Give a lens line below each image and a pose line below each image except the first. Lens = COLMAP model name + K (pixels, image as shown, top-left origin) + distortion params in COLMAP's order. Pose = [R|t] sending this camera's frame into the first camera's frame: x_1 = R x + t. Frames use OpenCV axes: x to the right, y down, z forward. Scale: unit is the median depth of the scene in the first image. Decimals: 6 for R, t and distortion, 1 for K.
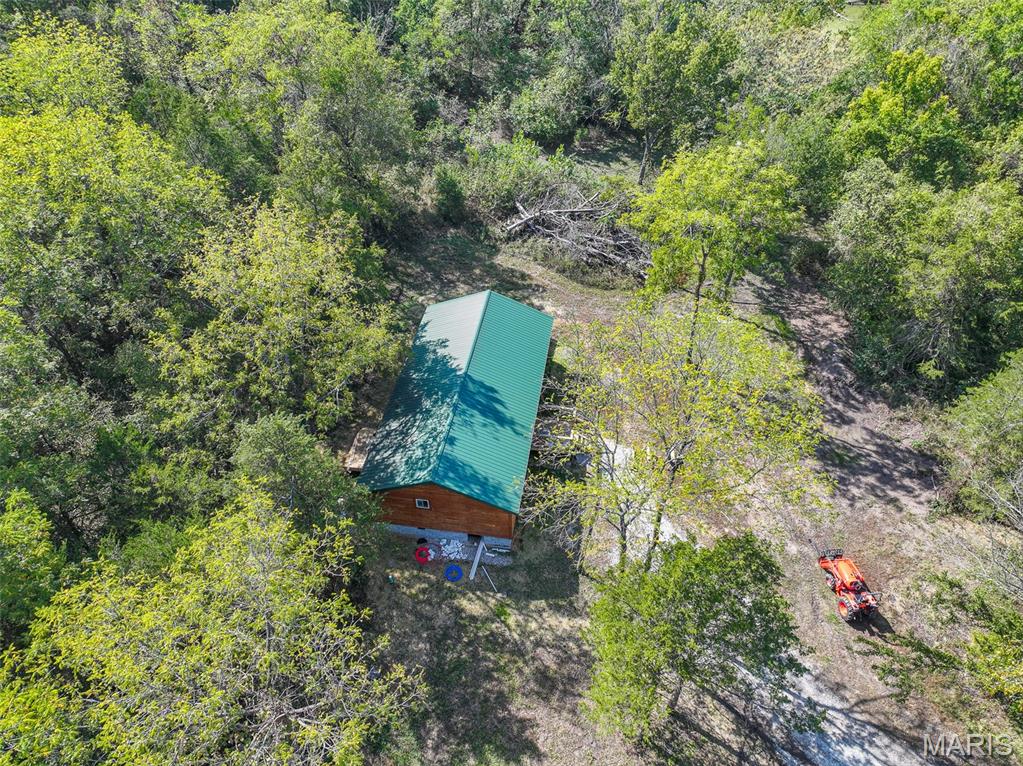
lens RADIAL K [[704.7, 0, 512.4], [0, 704.7, 366.0], [0, 0, 1]] dist [0.009238, 0.003556]
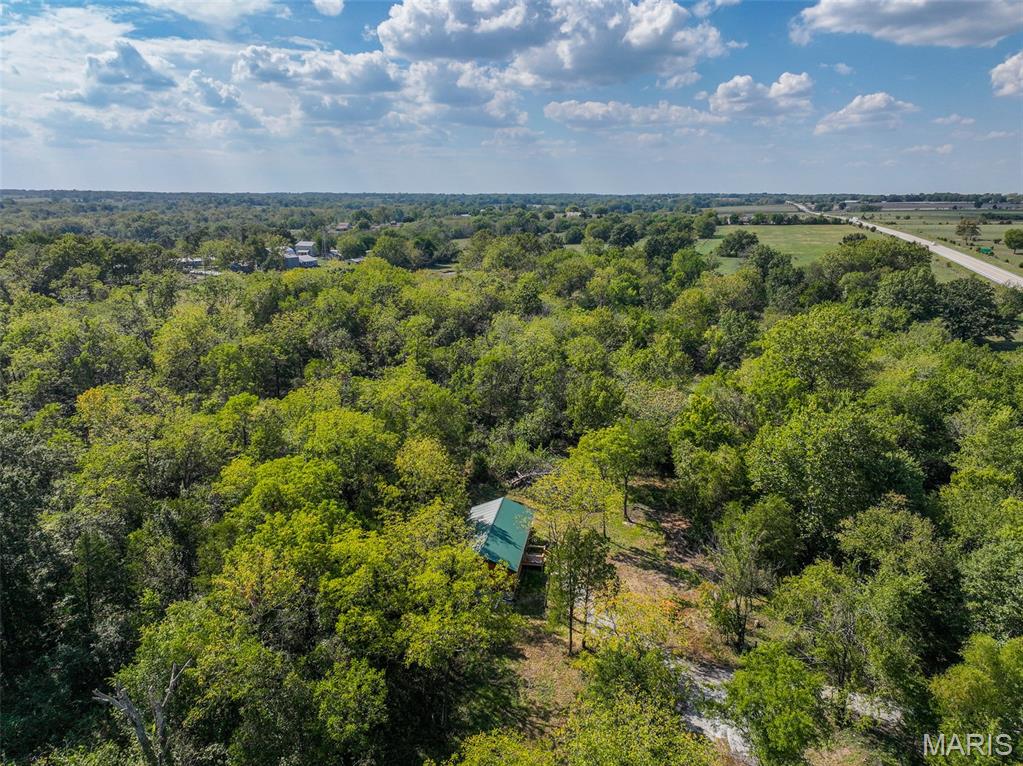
lens RADIAL K [[704.7, 0, 512.4], [0, 704.7, 366.0], [0, 0, 1]] dist [0.009238, 0.003556]
pose [[0.999994, 0.003139, -0.001487, -0.003183], [-0.003467, 0.875594, -0.483035, 0.434124], [-0.000214, 0.483037, 0.875600, -0.777567]]
